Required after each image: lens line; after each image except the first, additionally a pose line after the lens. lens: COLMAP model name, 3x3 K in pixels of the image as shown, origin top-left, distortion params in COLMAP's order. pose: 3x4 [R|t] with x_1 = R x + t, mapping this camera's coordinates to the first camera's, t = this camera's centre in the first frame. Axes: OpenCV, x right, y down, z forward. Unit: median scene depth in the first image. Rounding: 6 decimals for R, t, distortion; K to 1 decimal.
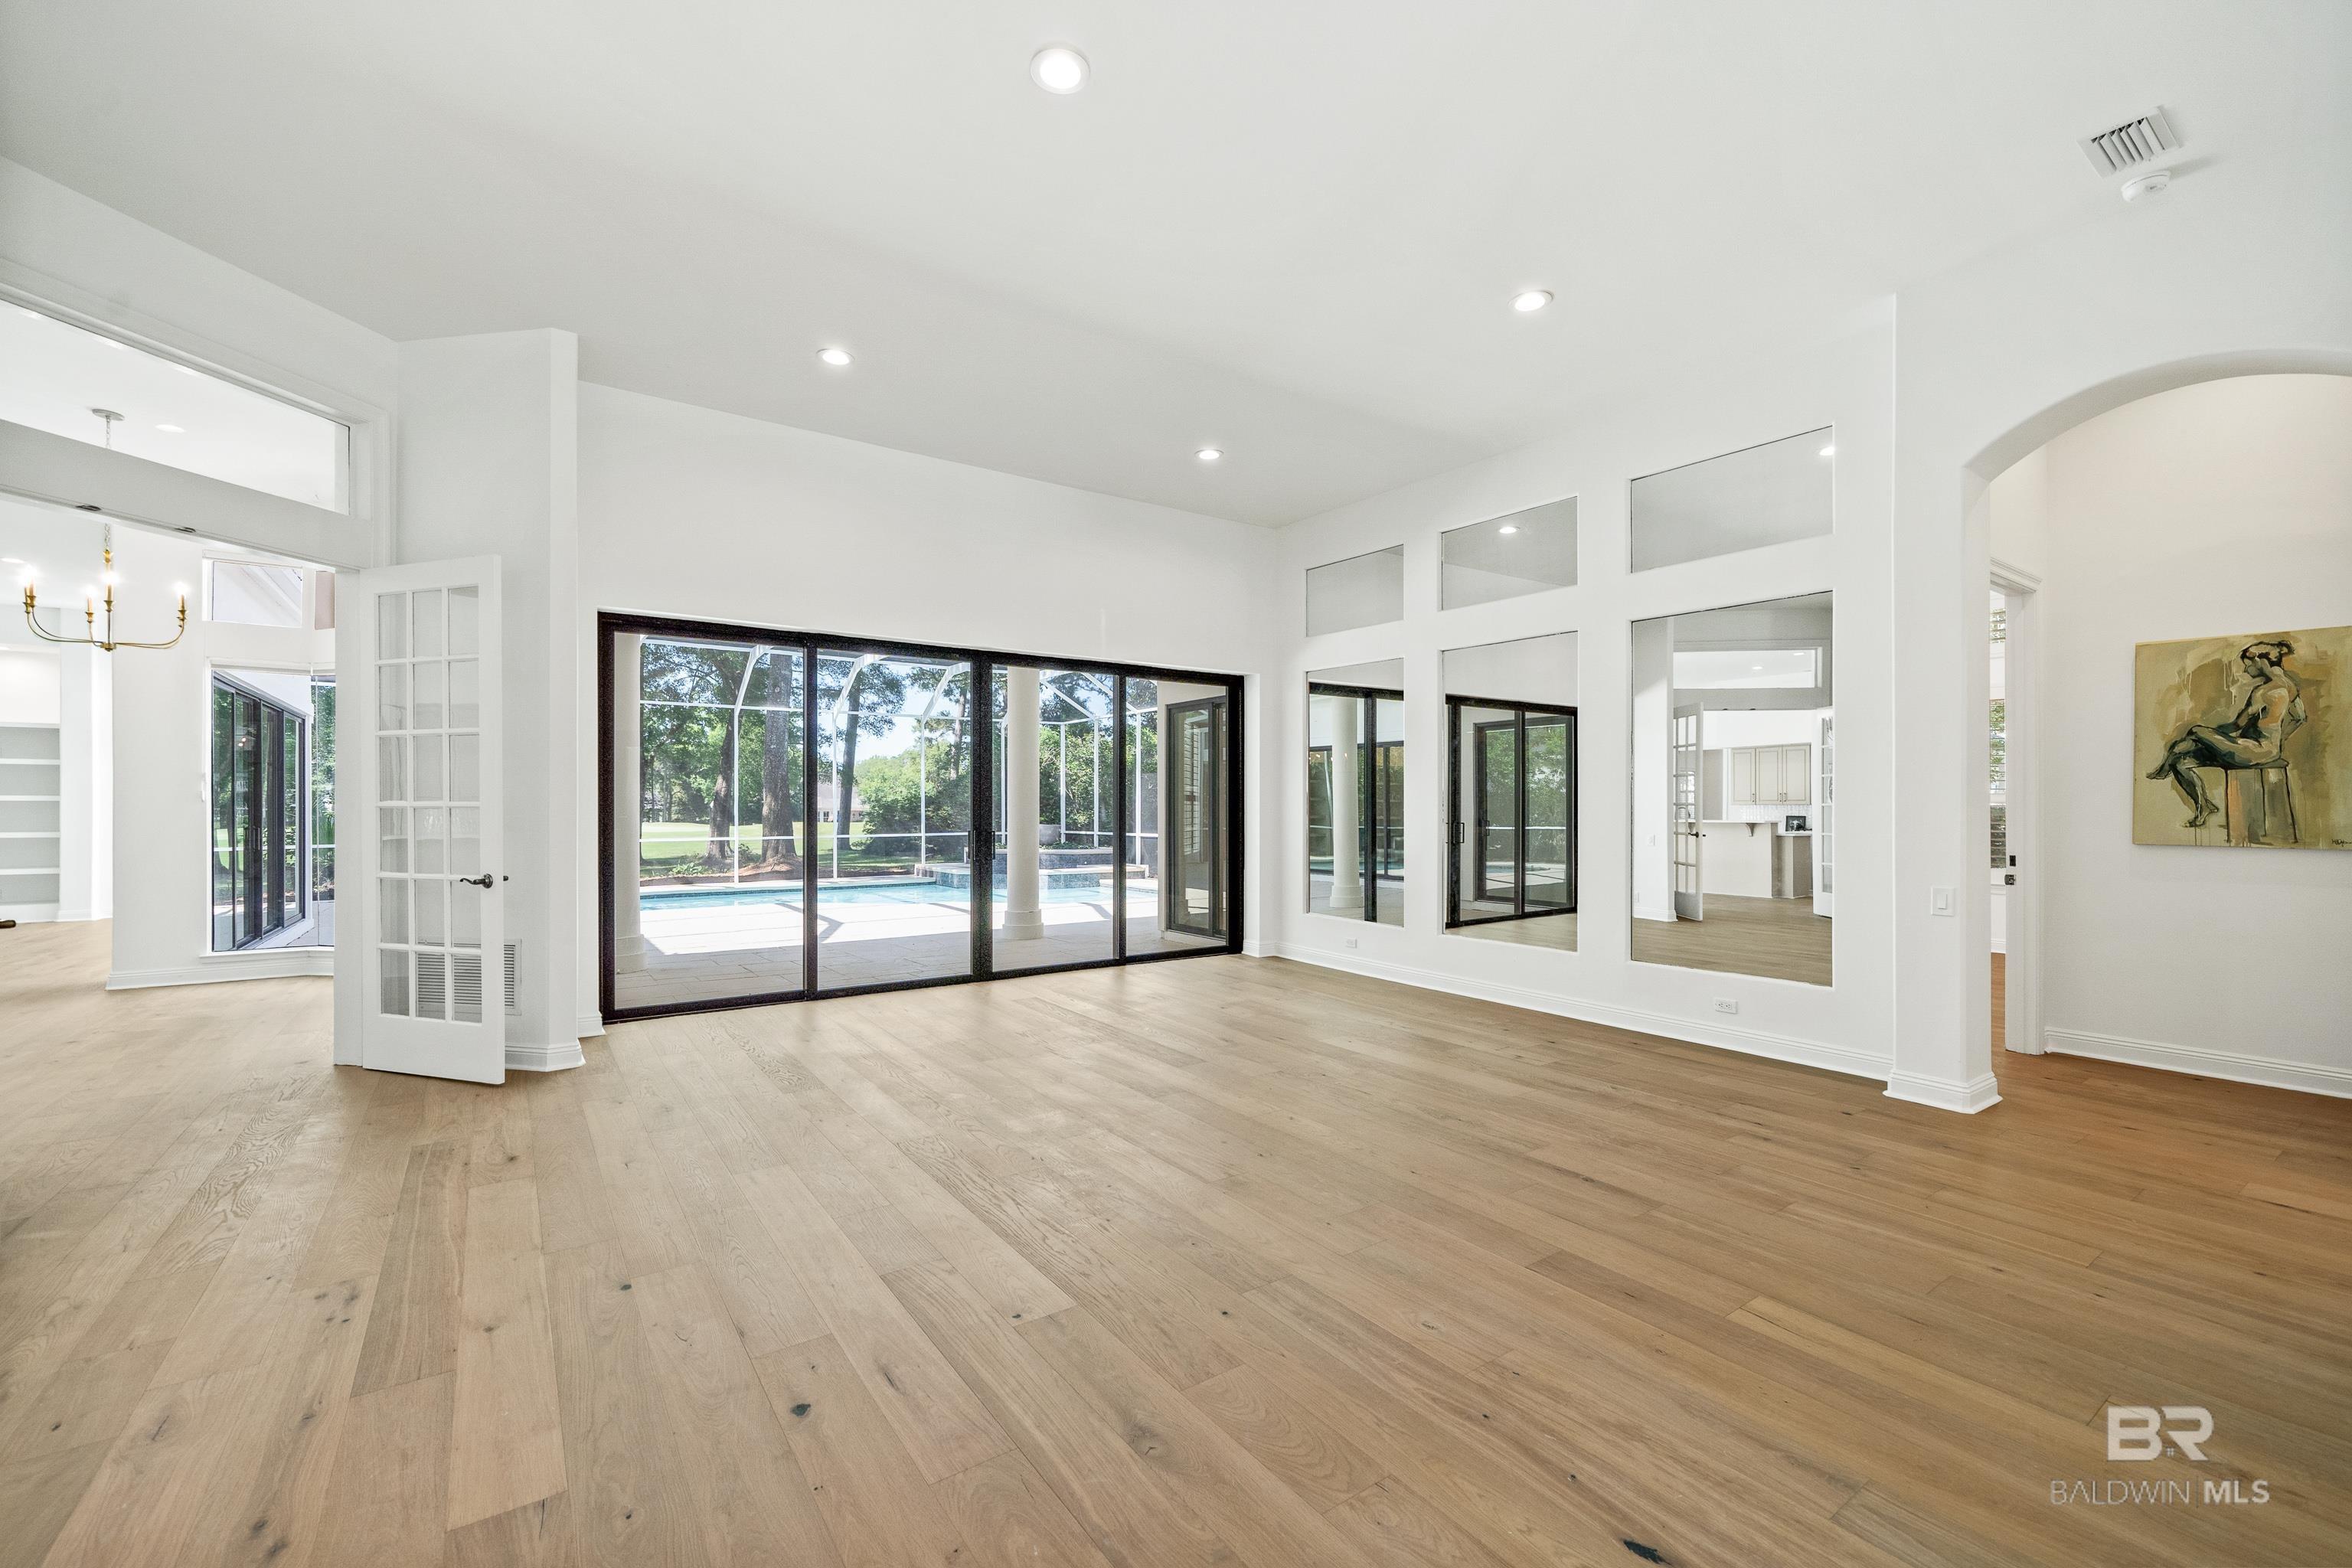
lens RADIAL K [[961.5, 0, 1165.6], [0, 961.5, 798.5], [0, 0, 1]] dist [-0.004416, -0.000353]
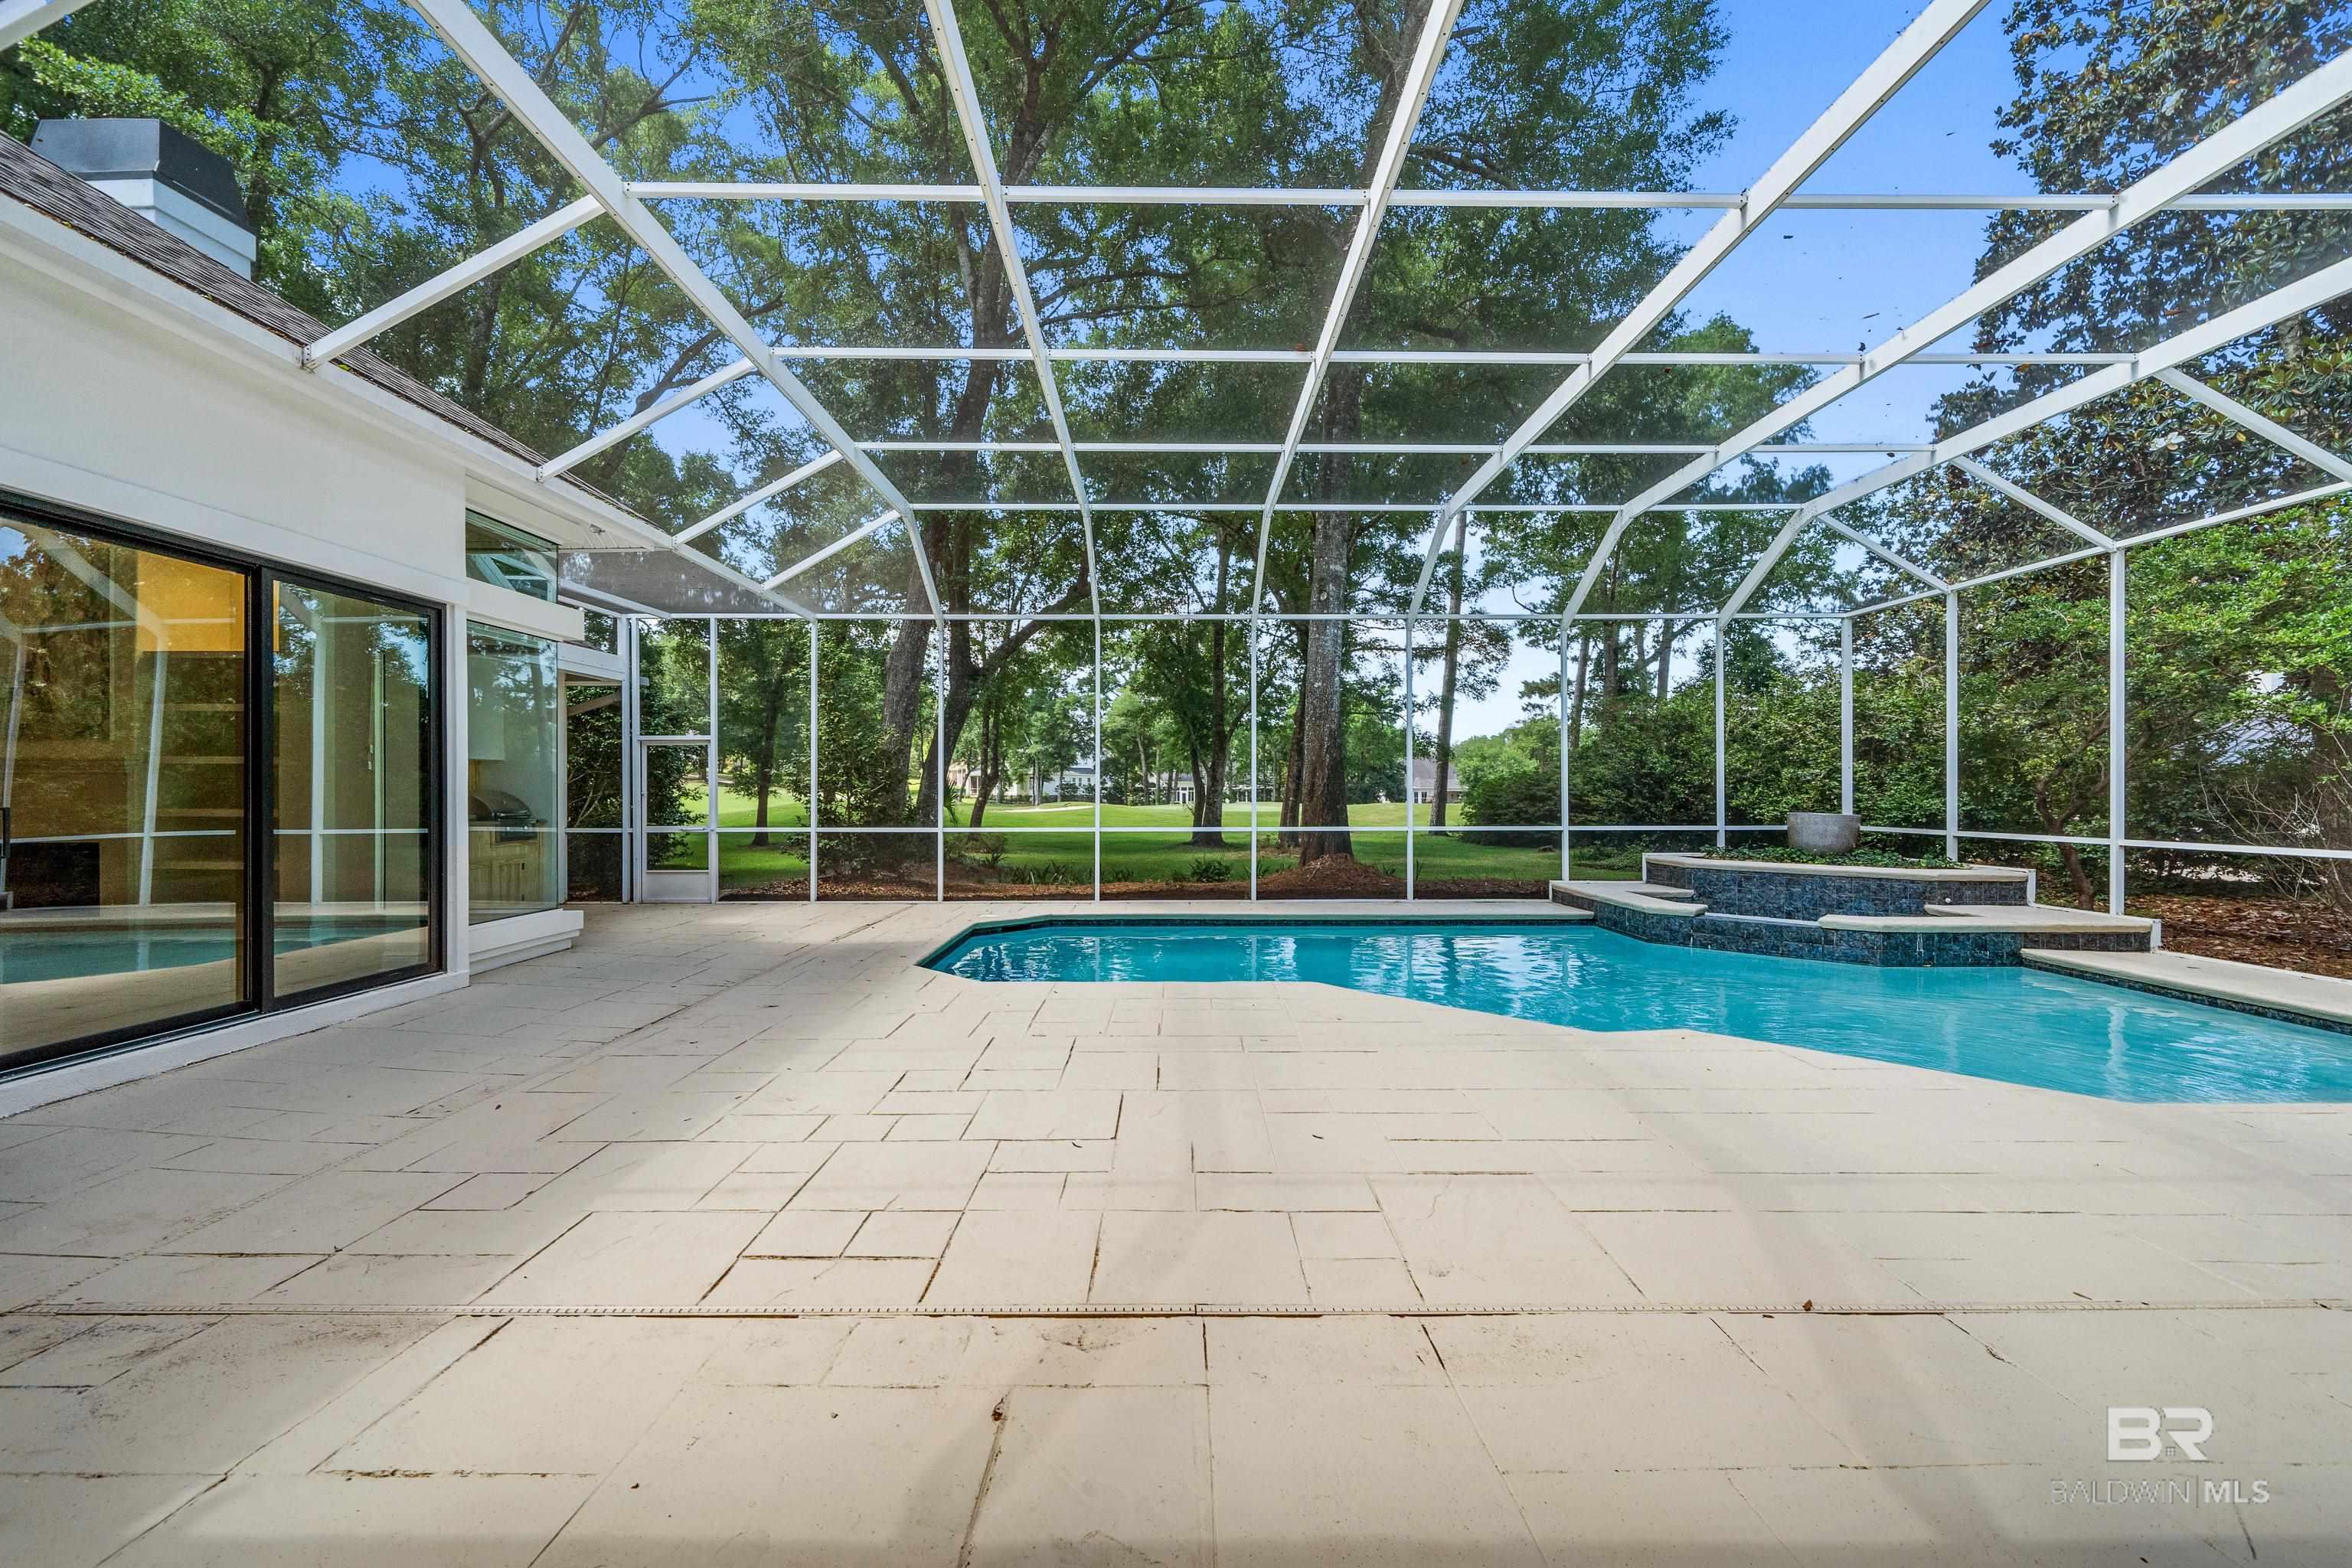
lens RADIAL K [[935.0, 0, 1183.7], [0, 935.0, 790.4], [0, 0, 1]] dist [-0.000890, -0.000051]
pose [[0.829176, 0.001233, -0.558986, -0.128702], [0.004561, 0.999949, 0.008972, 0.009014], [0.558968, -0.009989, 0.829129, 0.407219]]
